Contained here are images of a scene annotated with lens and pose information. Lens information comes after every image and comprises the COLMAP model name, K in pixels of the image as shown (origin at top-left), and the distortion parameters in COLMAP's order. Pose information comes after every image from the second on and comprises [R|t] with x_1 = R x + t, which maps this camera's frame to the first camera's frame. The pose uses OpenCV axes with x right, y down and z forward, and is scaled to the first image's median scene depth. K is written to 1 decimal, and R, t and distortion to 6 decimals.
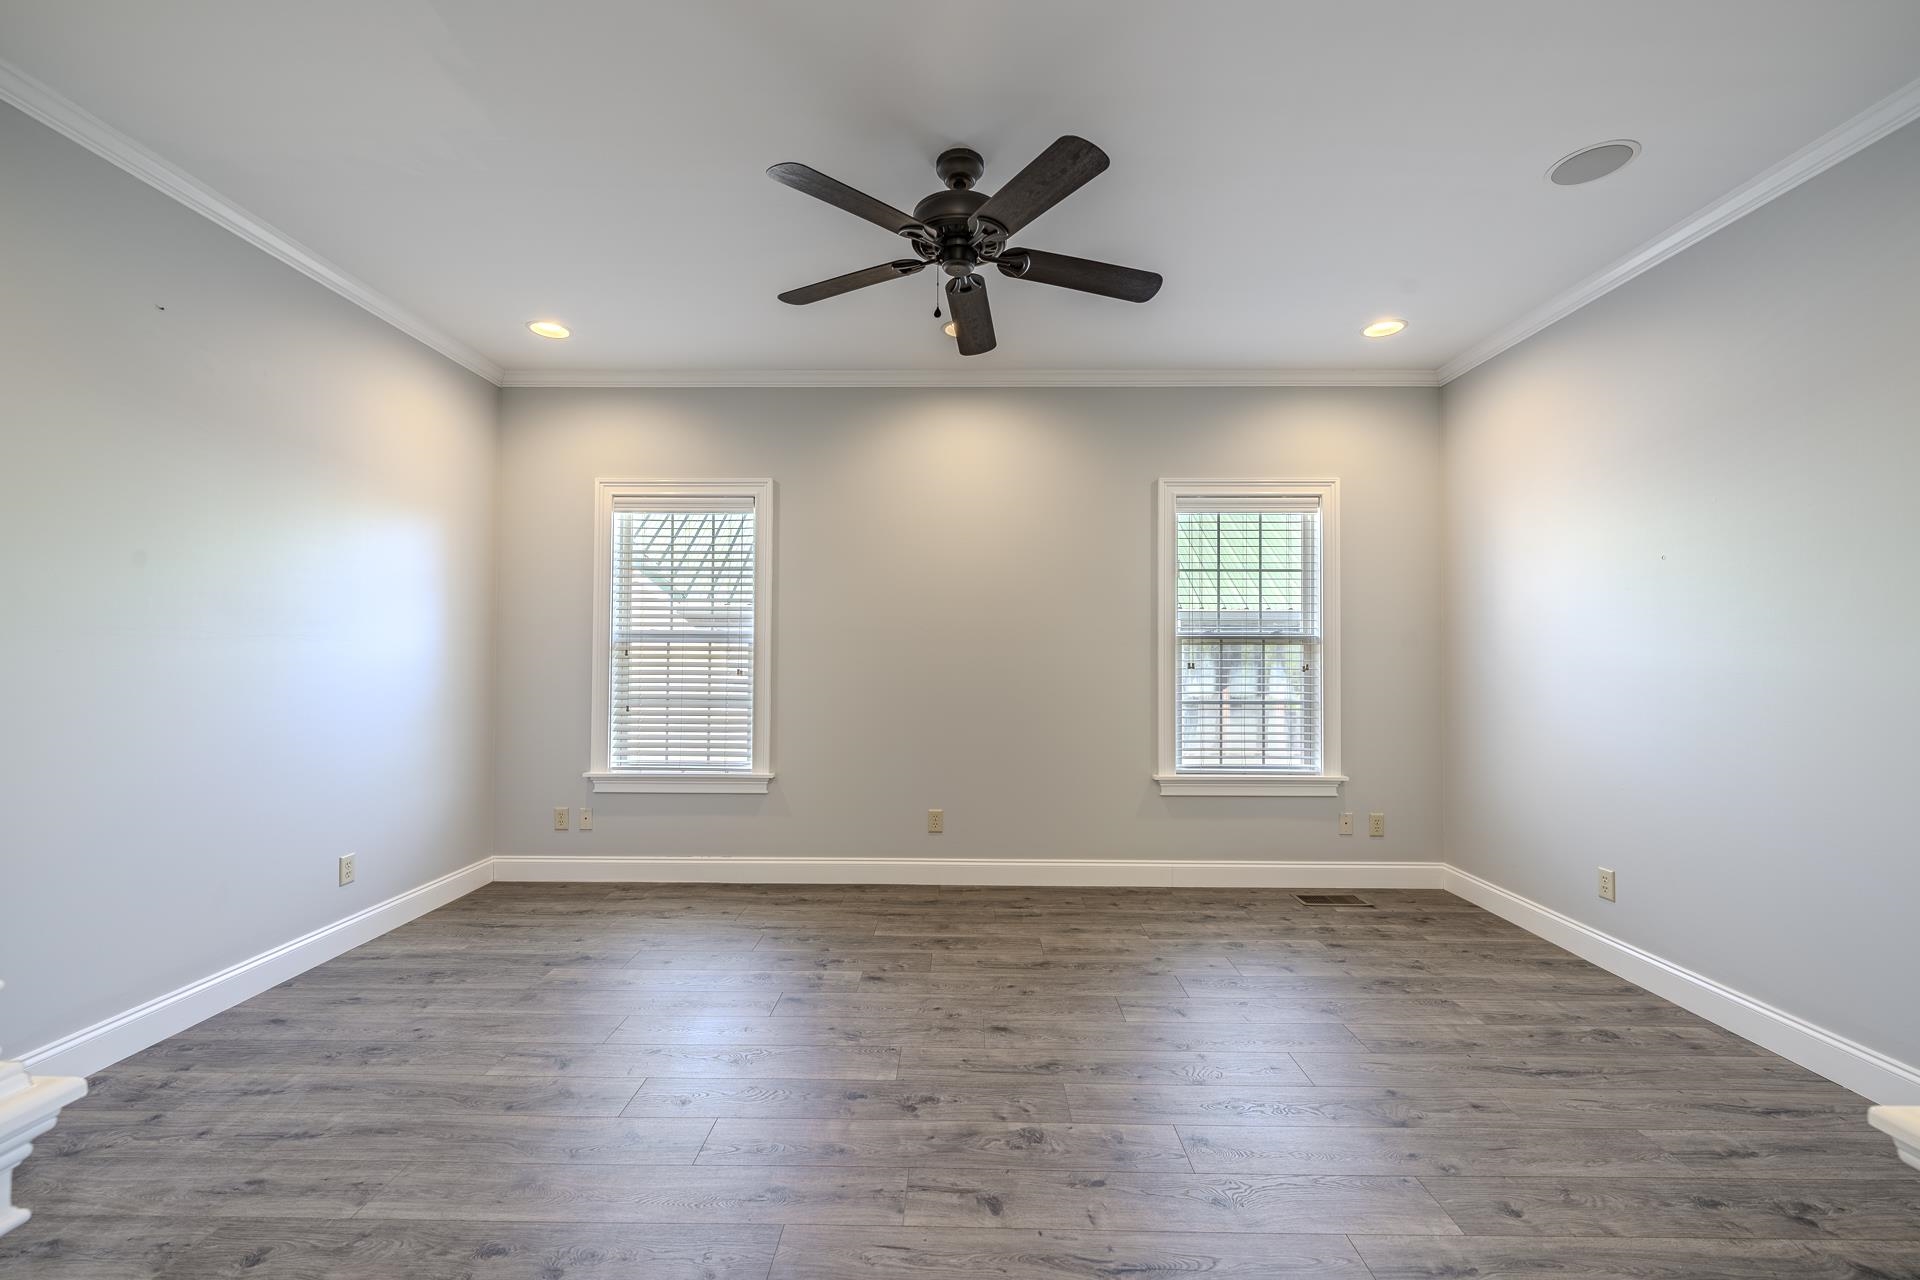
lens RADIAL K [[771.1, 0, 956.1], [0, 771.1, 644.1], [0, 0, 1]] dist [-0.002994, -0.000556]
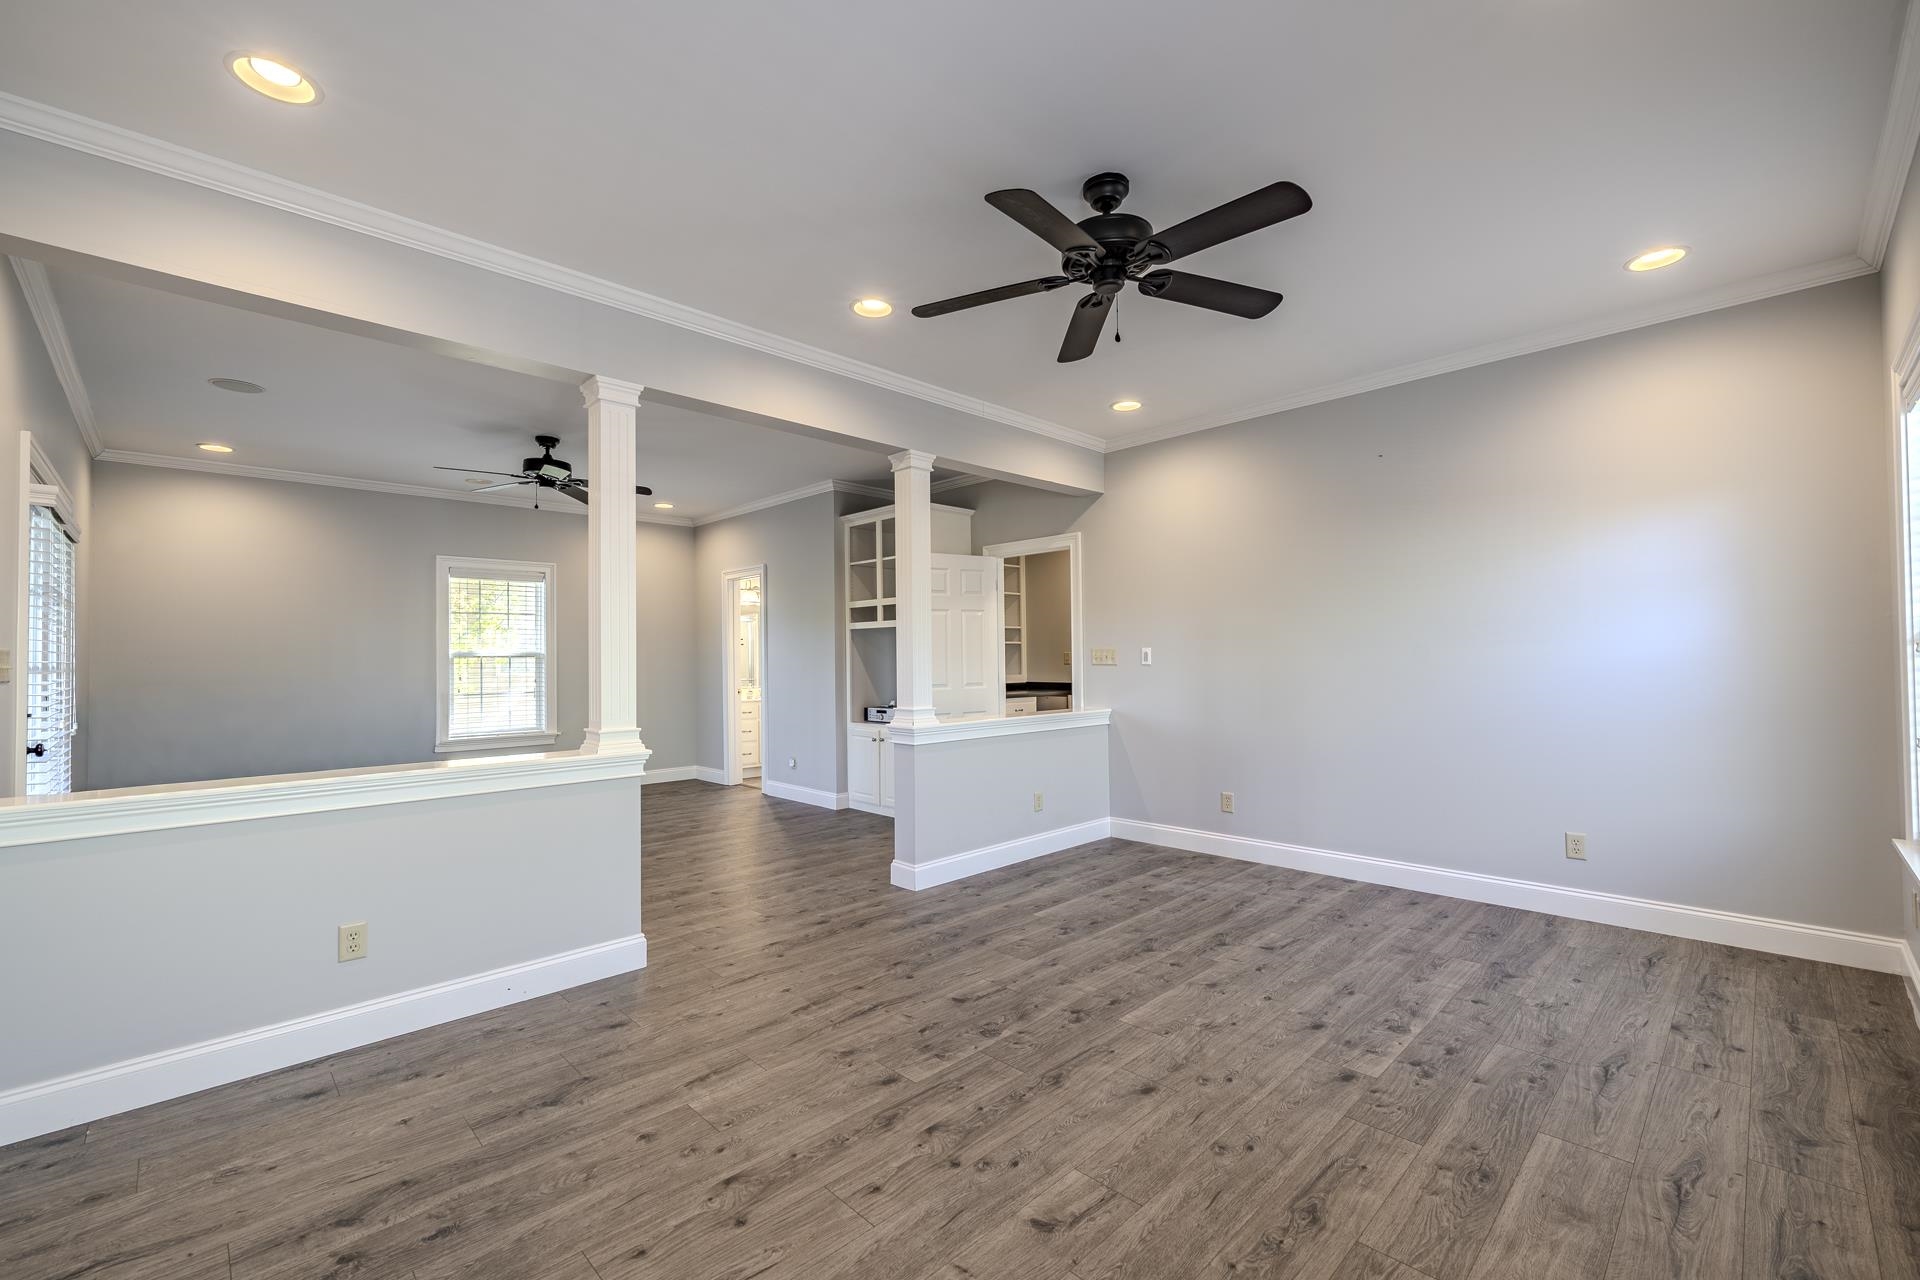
lens RADIAL K [[771.1, 0, 956.1], [0, 771.1, 644.1], [0, 0, 1]] dist [-0.002994, -0.000556]
pose [[-0.698731, -0.011221, -0.715296, 0.824443], [0.019535, 0.999205, -0.034758, 0.023041], [0.715118, -0.038260, -0.697956, 1.453142]]
